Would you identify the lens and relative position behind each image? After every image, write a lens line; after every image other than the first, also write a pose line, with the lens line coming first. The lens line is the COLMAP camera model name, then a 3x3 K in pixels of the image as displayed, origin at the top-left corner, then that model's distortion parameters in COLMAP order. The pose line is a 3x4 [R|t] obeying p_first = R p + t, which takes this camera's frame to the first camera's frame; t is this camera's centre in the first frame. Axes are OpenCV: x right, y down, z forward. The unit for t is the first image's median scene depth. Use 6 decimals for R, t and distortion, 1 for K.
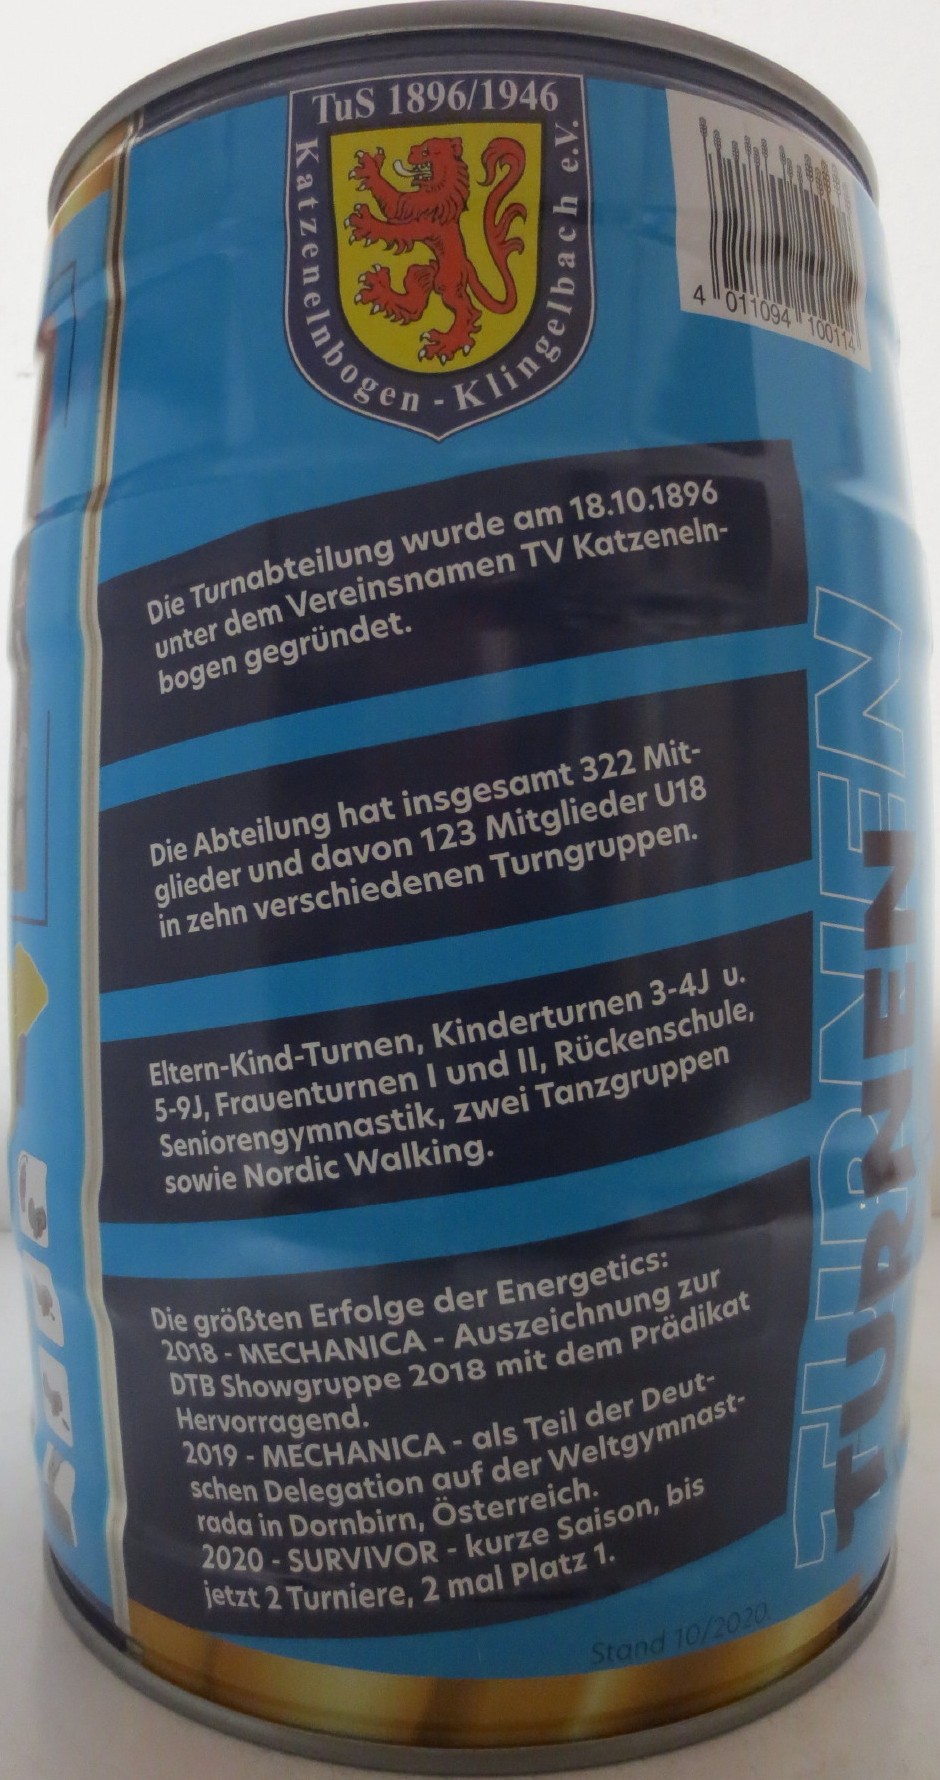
lens RADIAL K [[1307.1, 0, 470.0], [0, 1307.1, 890.0], [0, 0, 1]] dist [-0.041544, 0.001053]
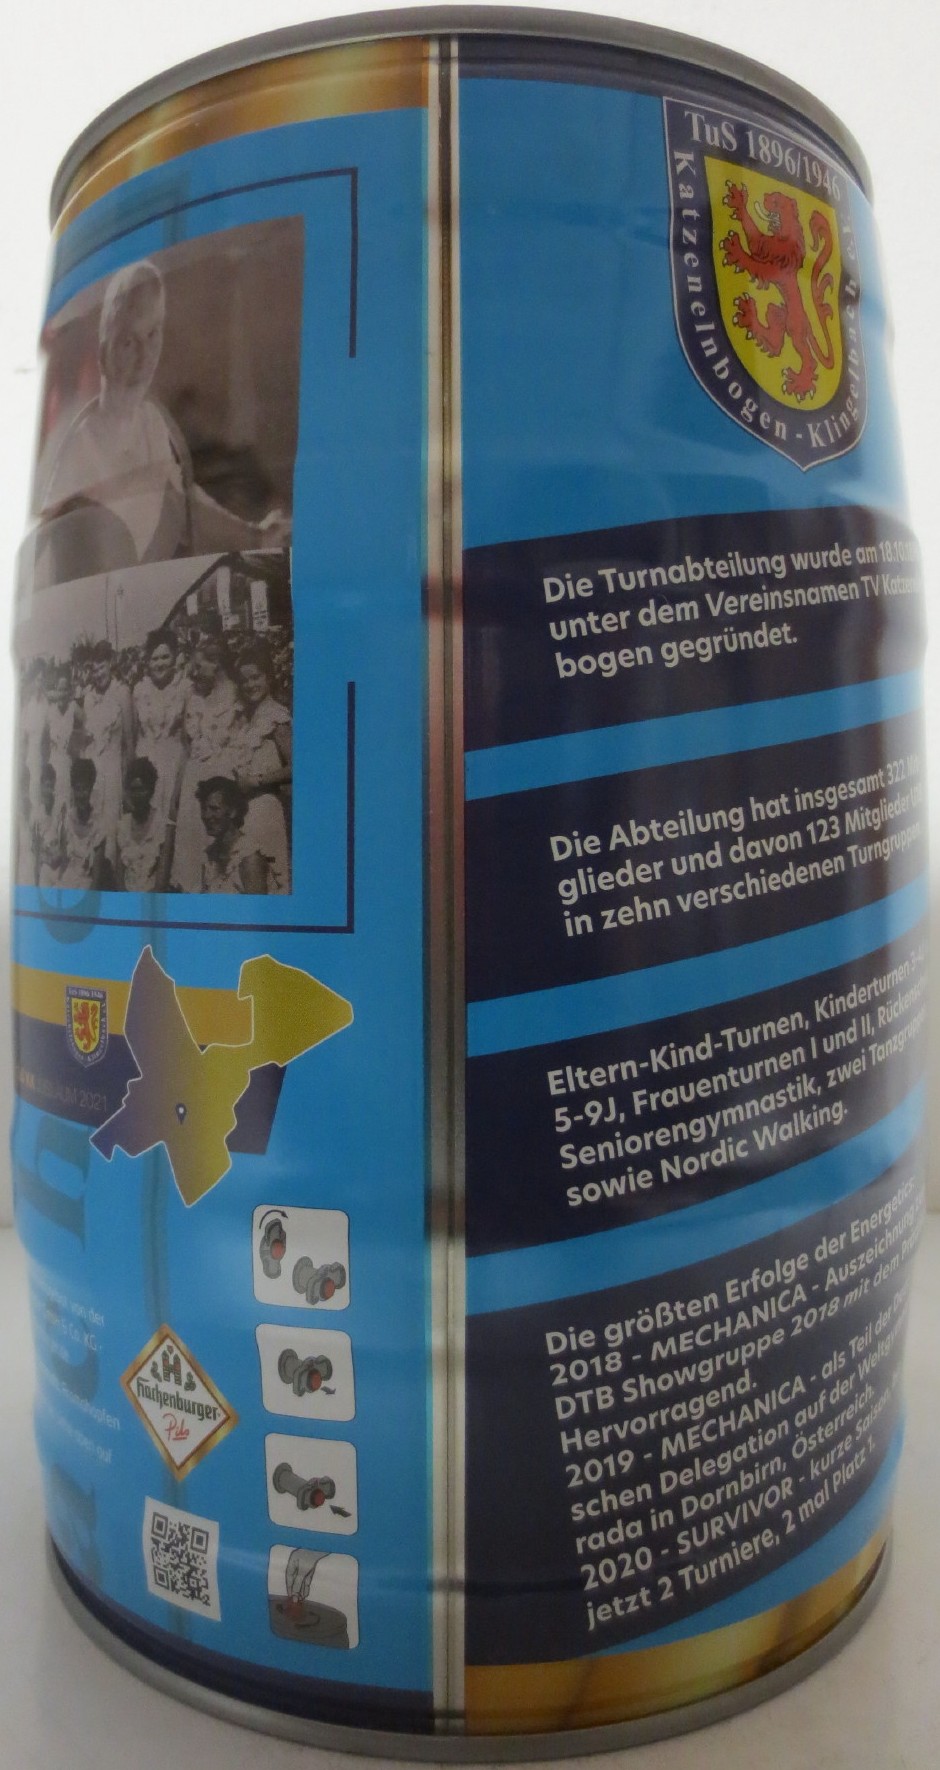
lens RADIAL K [[1288.4, 0, 470.0], [0, 1288.4, 885.0], [0, 0, 1]] dist [-0.049998, 0.002519]
pose [[0.779482, -0.021286, 0.626063, -0.914300], [0.024436, 0.999695, 0.003566, -0.005772], [-0.625948, 0.012519, 0.779764, 0.332465]]
